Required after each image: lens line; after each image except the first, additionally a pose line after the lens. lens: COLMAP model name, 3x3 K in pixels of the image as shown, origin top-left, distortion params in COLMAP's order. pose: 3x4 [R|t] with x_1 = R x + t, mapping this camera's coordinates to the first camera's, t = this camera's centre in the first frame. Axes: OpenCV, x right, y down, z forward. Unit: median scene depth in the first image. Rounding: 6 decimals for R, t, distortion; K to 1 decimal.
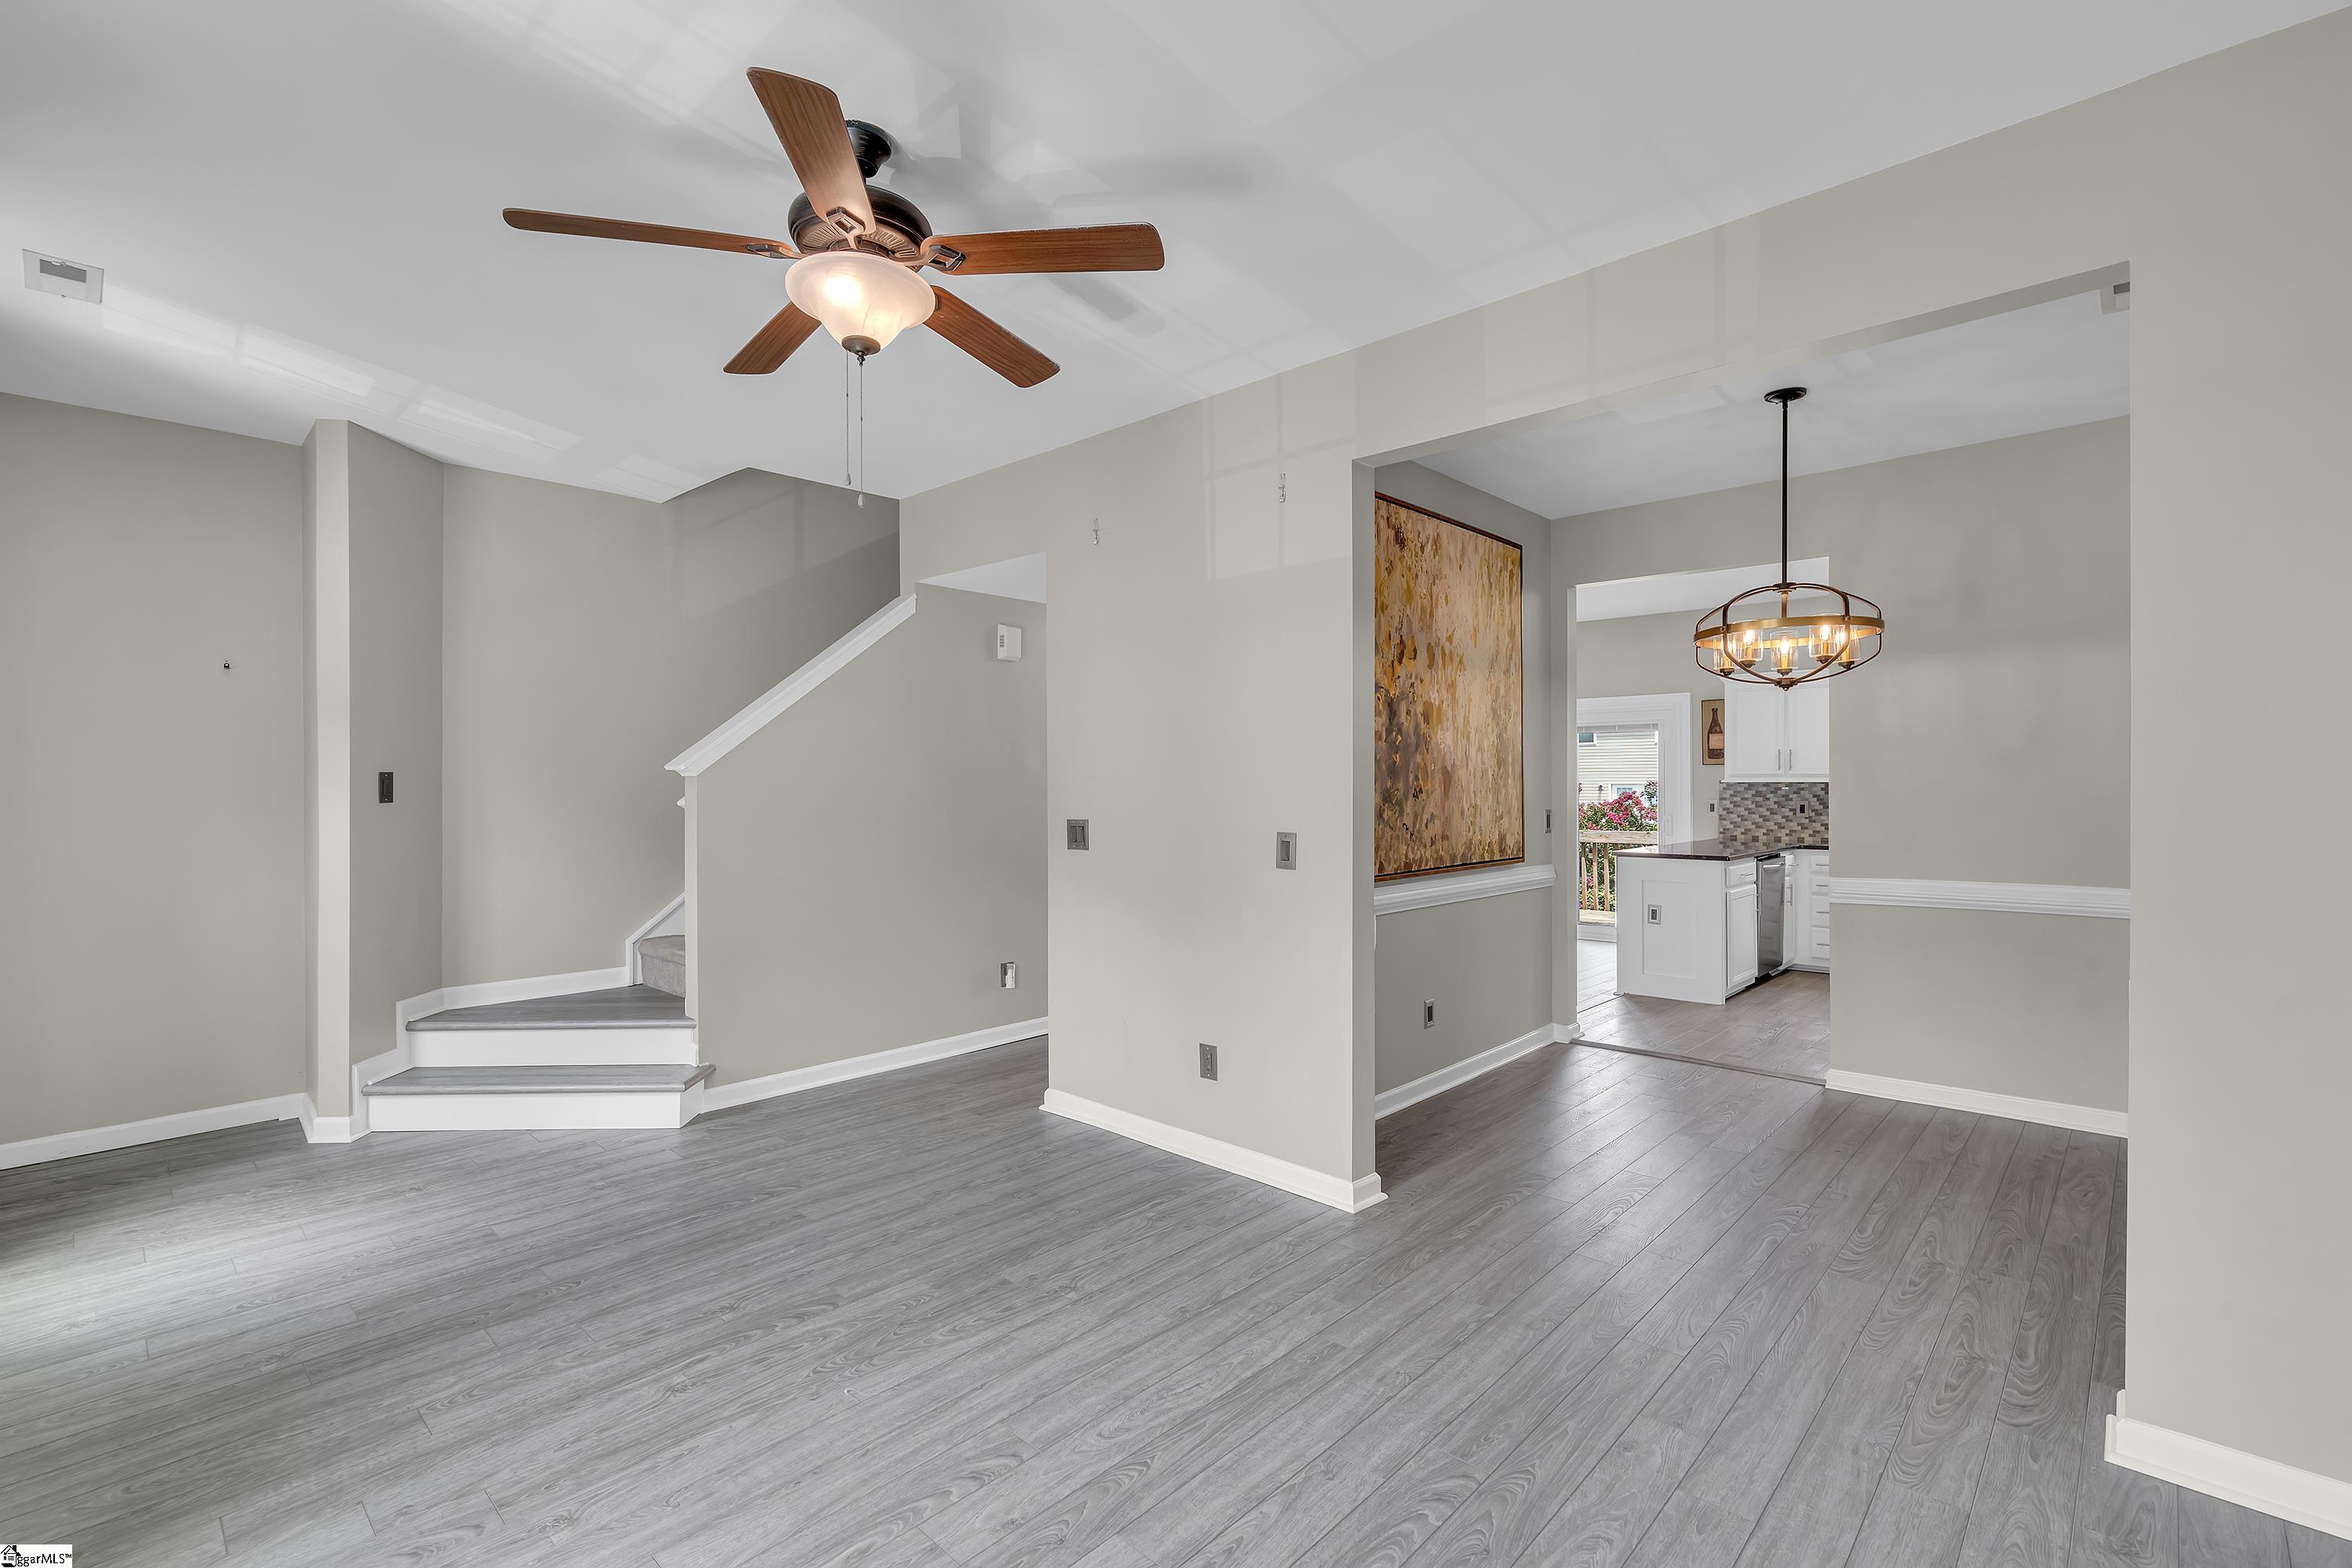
lens RADIAL K [[1052.6, 0, 1175.4], [0, 1052.6, 785.6], [0, 0, 1]] dist [-0.001577, 0.001533]
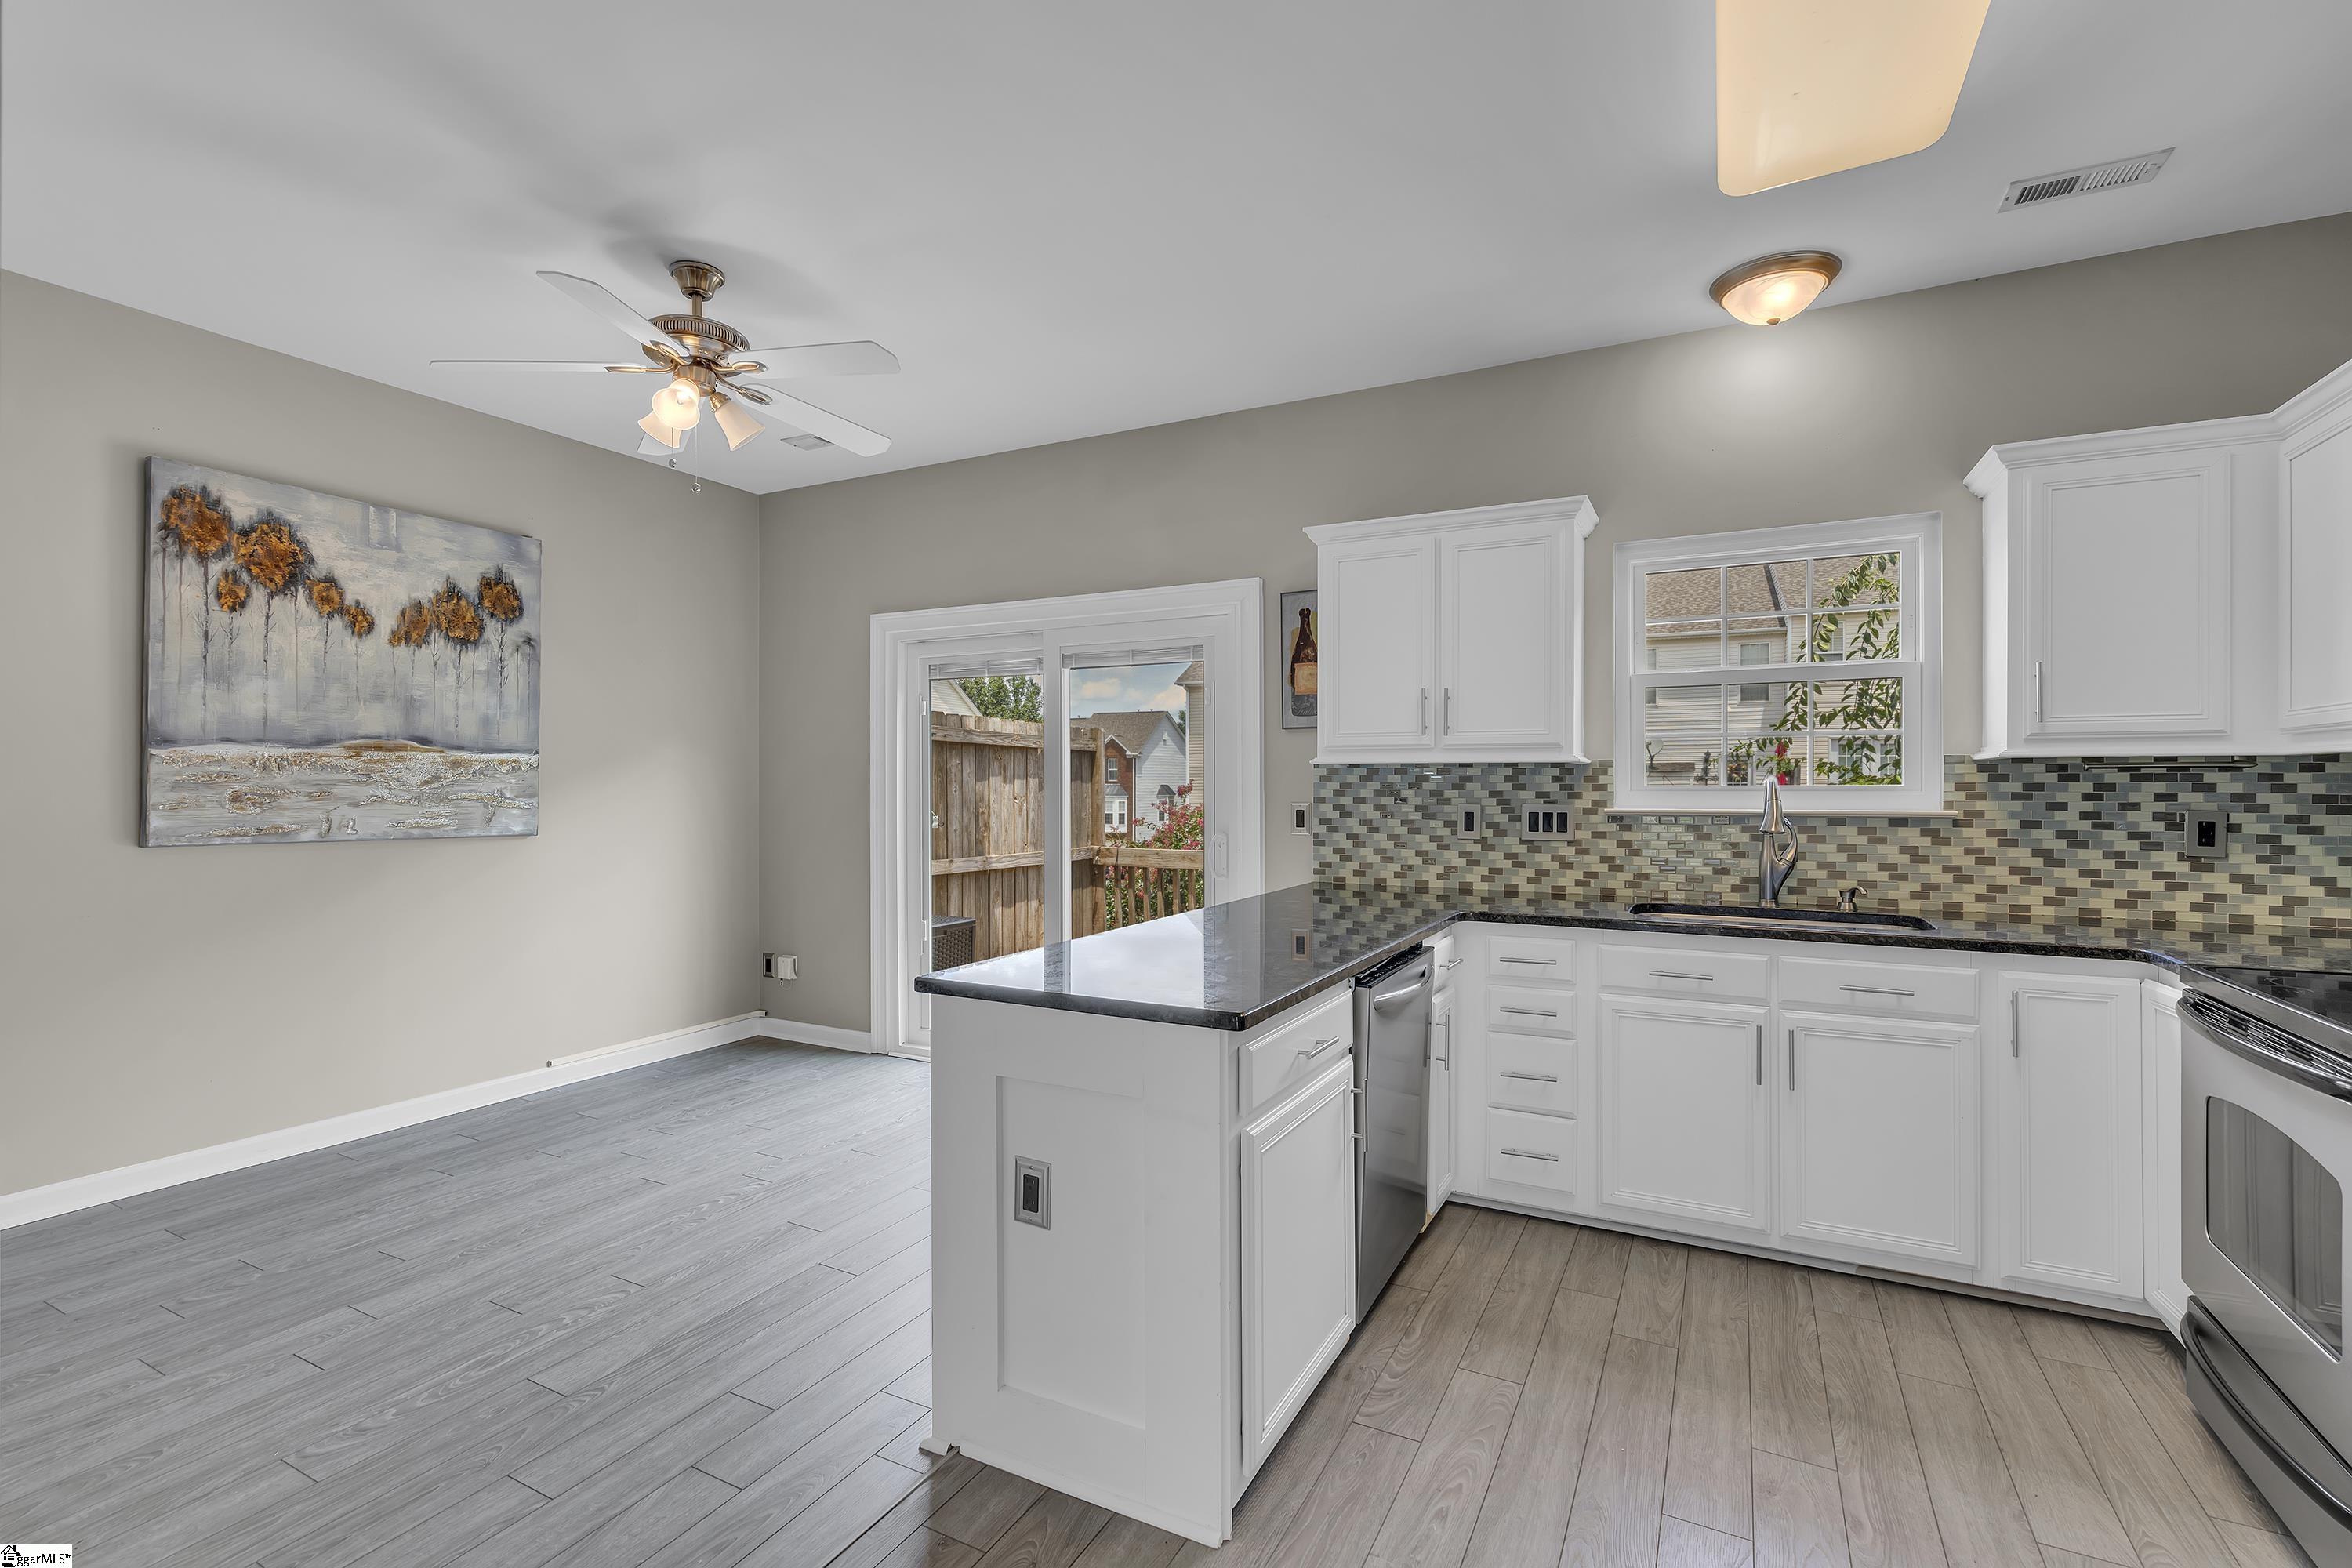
lens RADIAL K [[1052.6, 0, 1173.1], [0, 1052.6, 781.8], [0, 0, 1]] dist [-0.001577, 0.001533]
pose [[0.963277, 0.002117, 0.268501, 0.619255], [-0.000835, 0.999988, -0.004891, 0.012666], [-0.268508, 0.004487, 0.963267, 1.053856]]
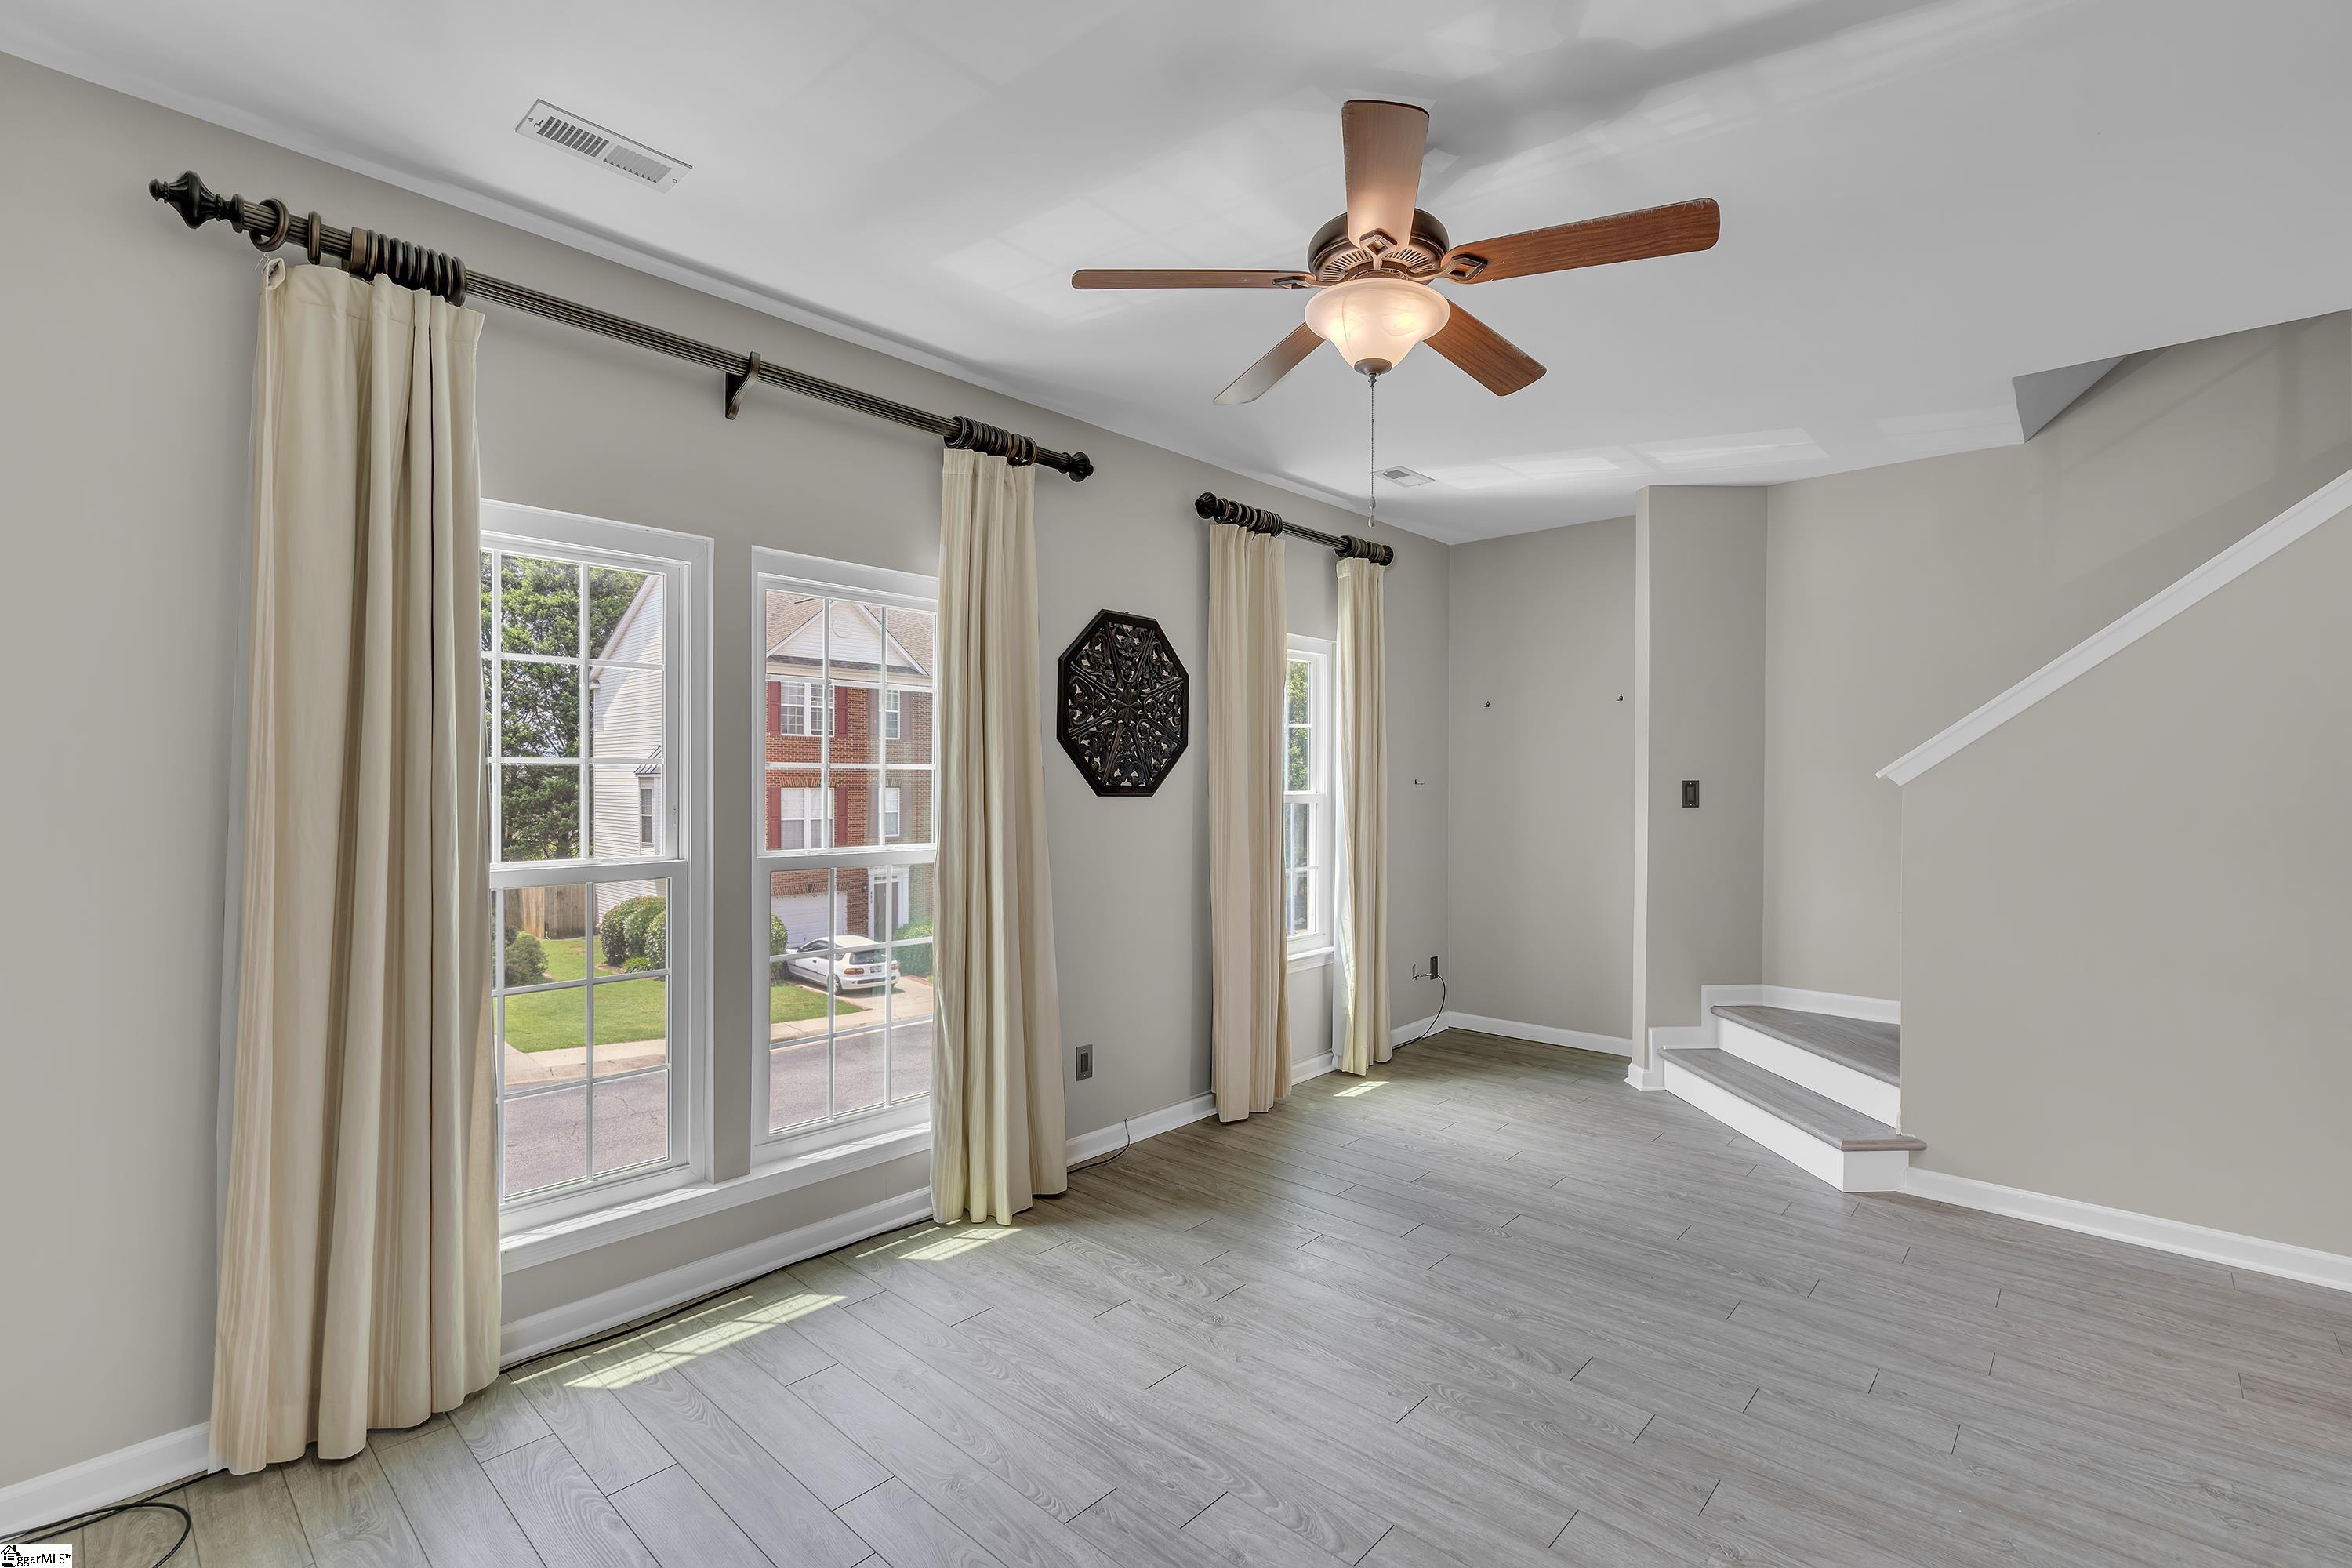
lens RADIAL K [[1052.6, 0, 1169.9], [0, 1052.6, 777.3], [0, 0, 1]] dist [-0.001577, 0.001533]
pose [[0.014279, -0.000966, -0.999898, 0.376649], [-0.006711, 0.999977, -0.001062, -0.010822], [0.999876, 0.006726, 0.014272, 0.419371]]
